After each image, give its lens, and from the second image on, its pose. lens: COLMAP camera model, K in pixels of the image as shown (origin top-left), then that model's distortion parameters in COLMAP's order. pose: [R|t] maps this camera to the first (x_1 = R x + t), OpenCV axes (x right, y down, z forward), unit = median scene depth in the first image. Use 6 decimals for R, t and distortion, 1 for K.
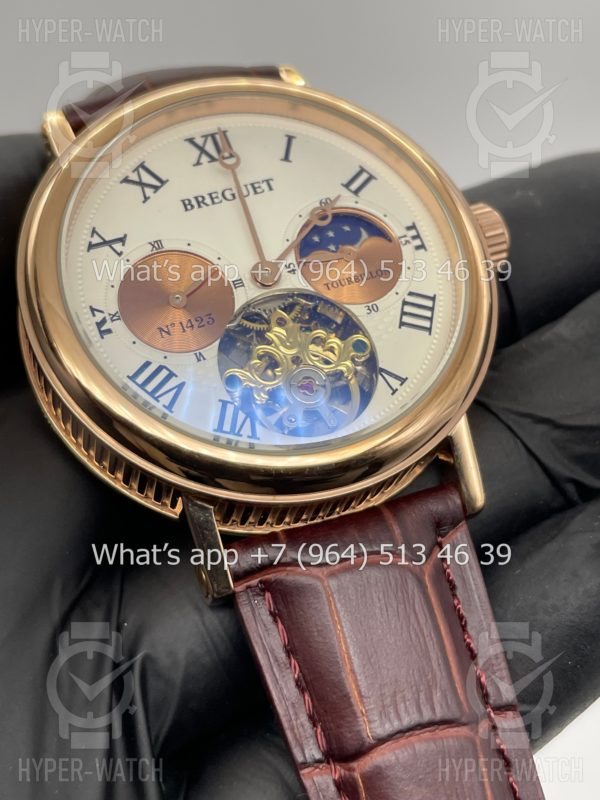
lens RADIAL K [[1270.2, 0, 314.4], [0, 1270.2, 398.6], [0, 0, 1]] dist [0.107786, 0.034196]
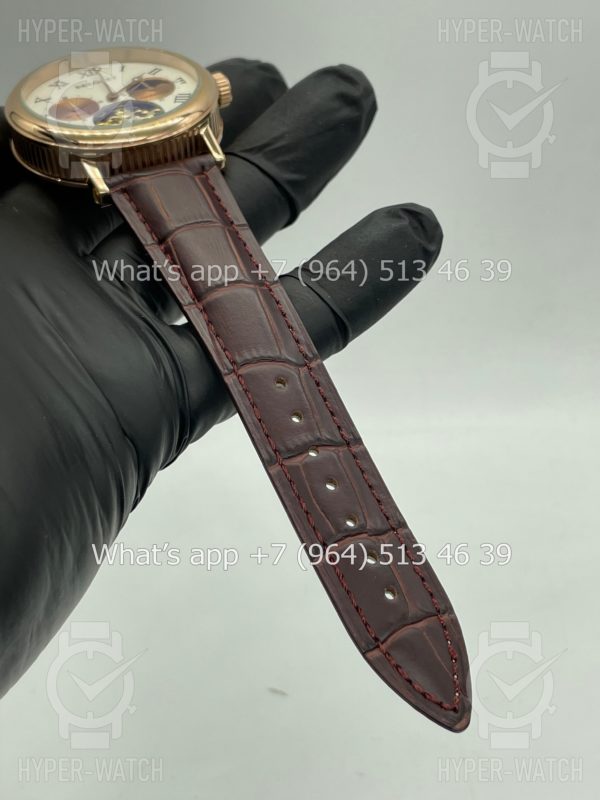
lens RADIAL K [[1270.2, 0, 314.4], [0, 1270.2, 398.6], [0, 0, 1]] dist [0.107786, 0.034196]
pose [[0.968026, -0.241023, -0.069522, 0.337669], [0.191321, 0.888633, -0.416806, 1.392029], [0.162240, 0.390178, 0.906333, -0.799611]]
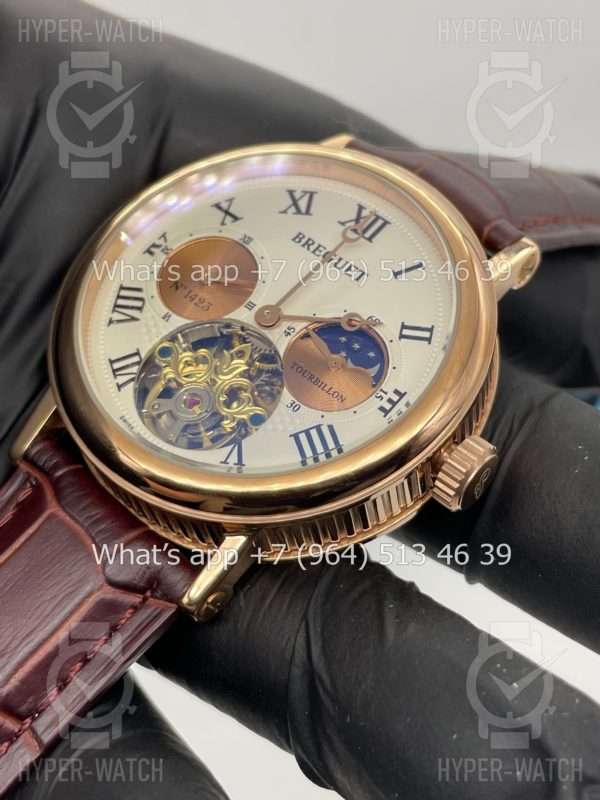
lens RADIAL K [[1270.2, 0, 314.4], [0, 1270.2, 398.6], [0, 0, 1]] dist [0.107786, 0.034196]
pose [[0.419523, 0.639939, -0.643801, 0.703384], [-0.721684, 0.665331, 0.191066, -0.281229], [0.550611, 0.384464, 0.740955, 0.254675]]
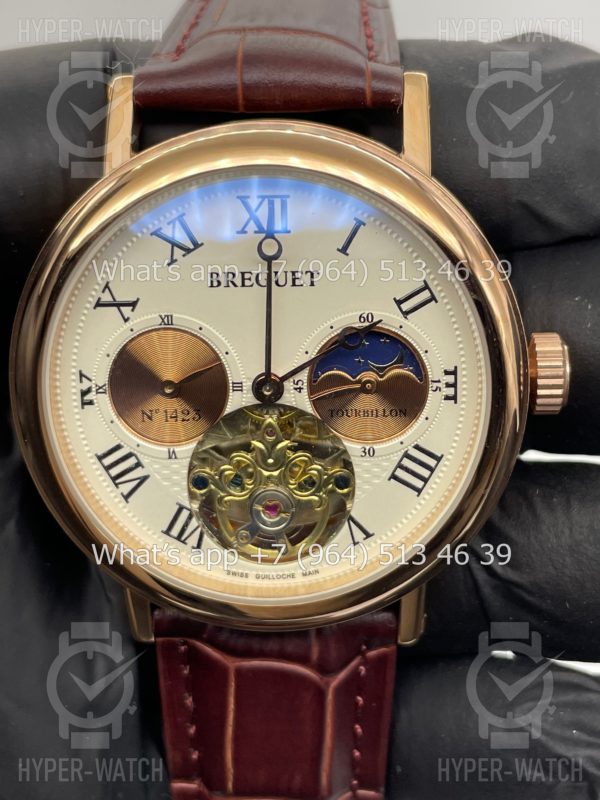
lens RADIAL K [[1270.2, 0, 314.4], [0, 1270.2, 398.6], [0, 0, 1]] dist [0.107786, 0.034196]
pose [[0.911024, 0.387946, -0.139761, 0.124812], [-0.236110, 0.768641, 0.594511, -0.646620], [0.338064, -0.508615, 0.791848, 0.269867]]
